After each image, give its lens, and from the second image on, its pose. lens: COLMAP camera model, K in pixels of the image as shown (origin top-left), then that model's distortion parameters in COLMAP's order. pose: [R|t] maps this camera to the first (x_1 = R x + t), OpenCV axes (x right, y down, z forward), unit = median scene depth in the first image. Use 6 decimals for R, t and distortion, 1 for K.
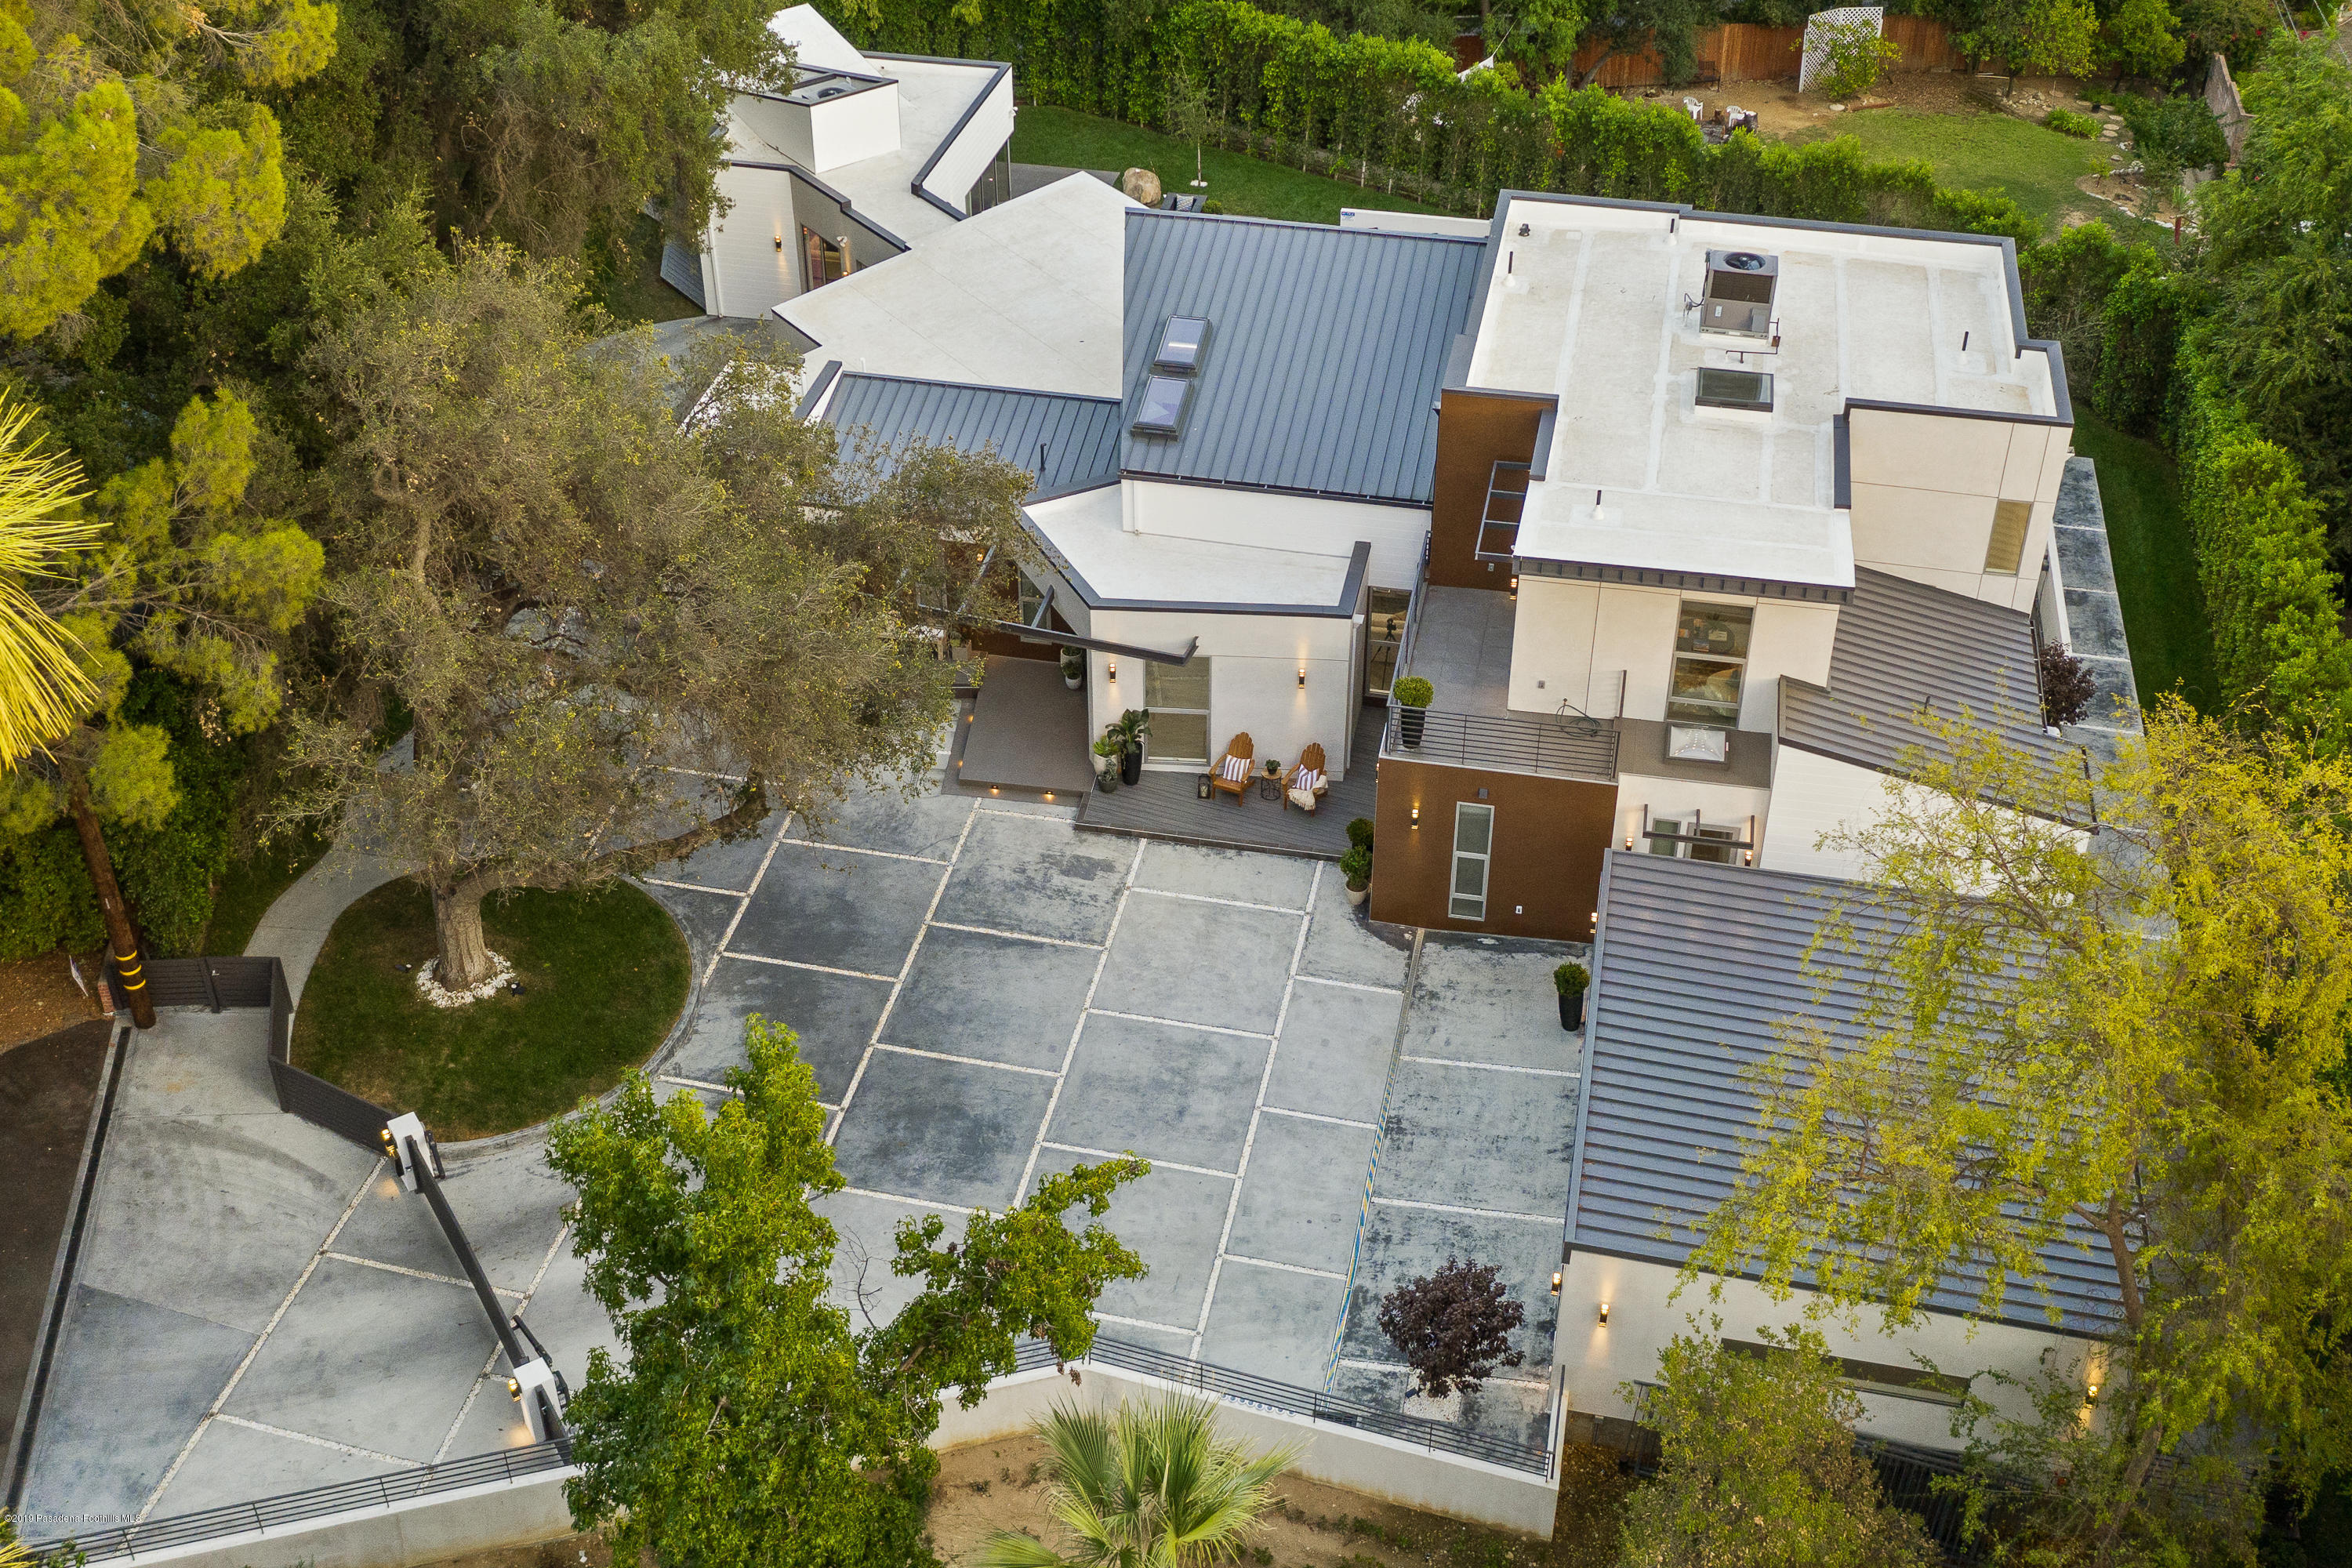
lens RADIAL K [[2504.0, 0, 1172.5], [0, 2504.0, 843.6], [0, 0, 1]] dist [-0.021099, 0.015422]
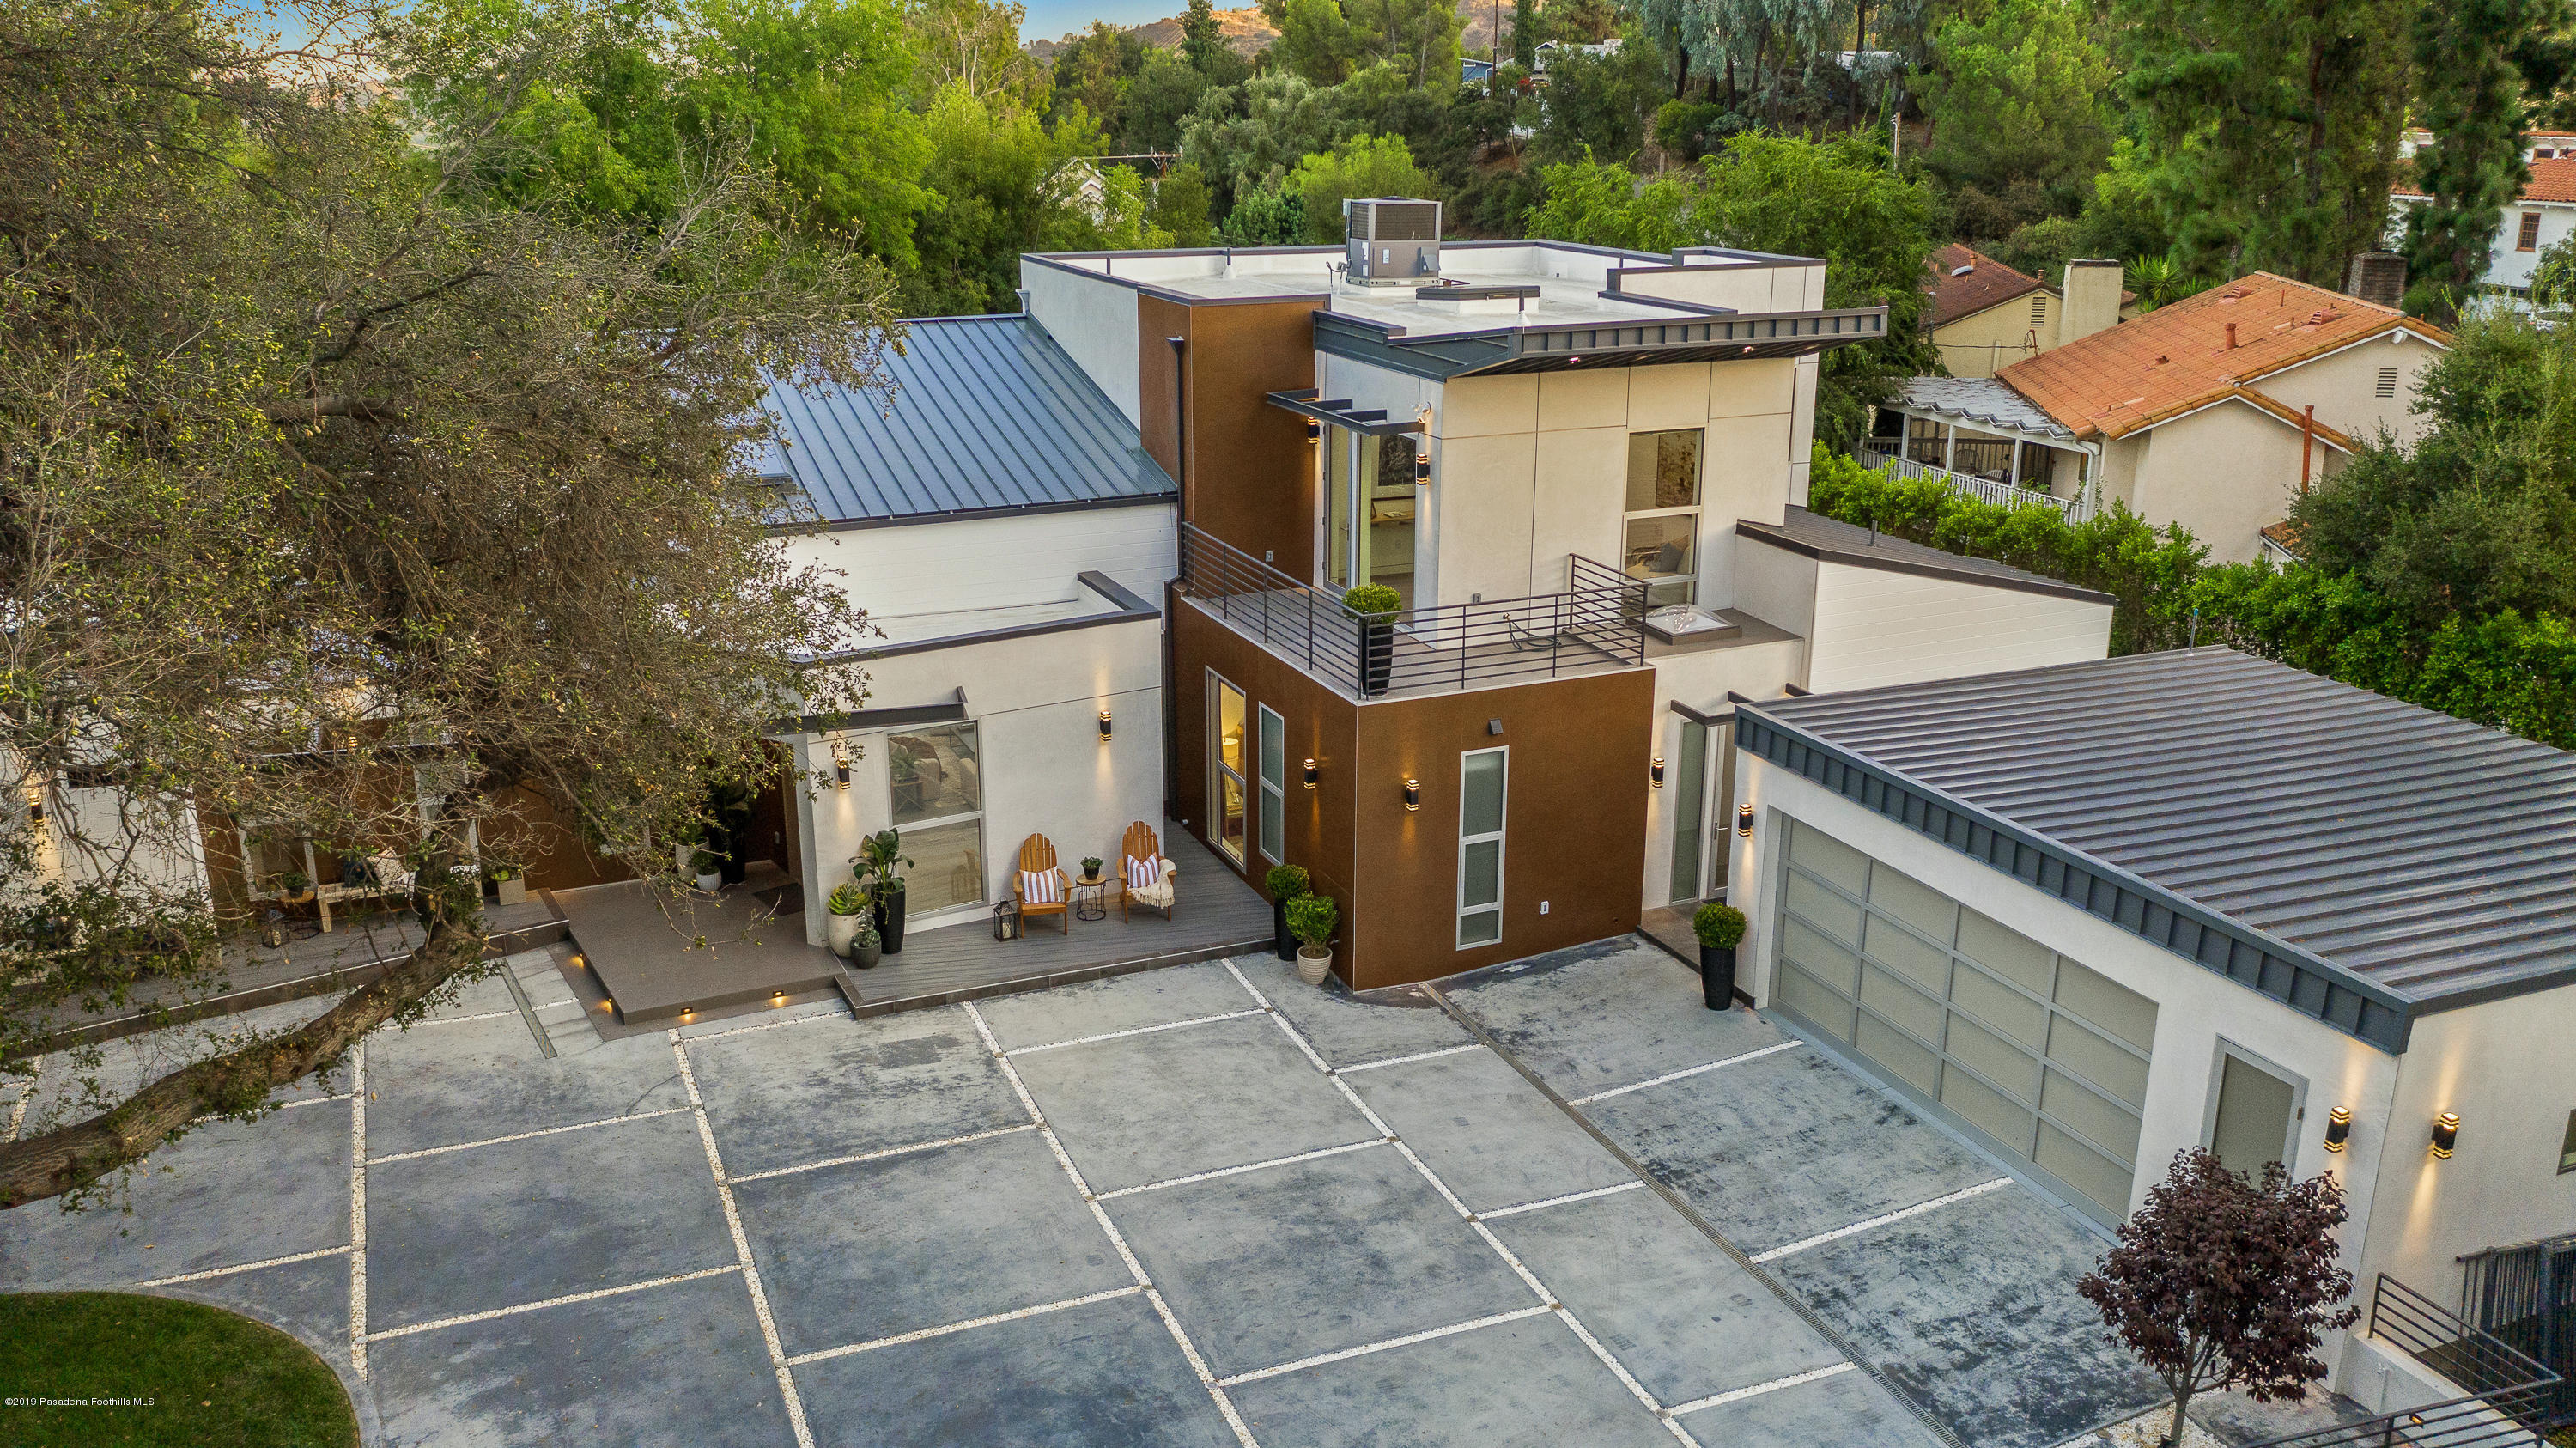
lens RADIAL K [[2026.2, 0, 1288.0], [0, 2026.2, 724.0], [0, 0, 1]] dist [-0.024317, -0.000076]
pose [[0.820387, -0.168730, 0.546348, -0.224540], [0.351412, 0.902515, -0.248948, 0.096013], [-0.451082, 0.396227, 0.799706, 0.547234]]
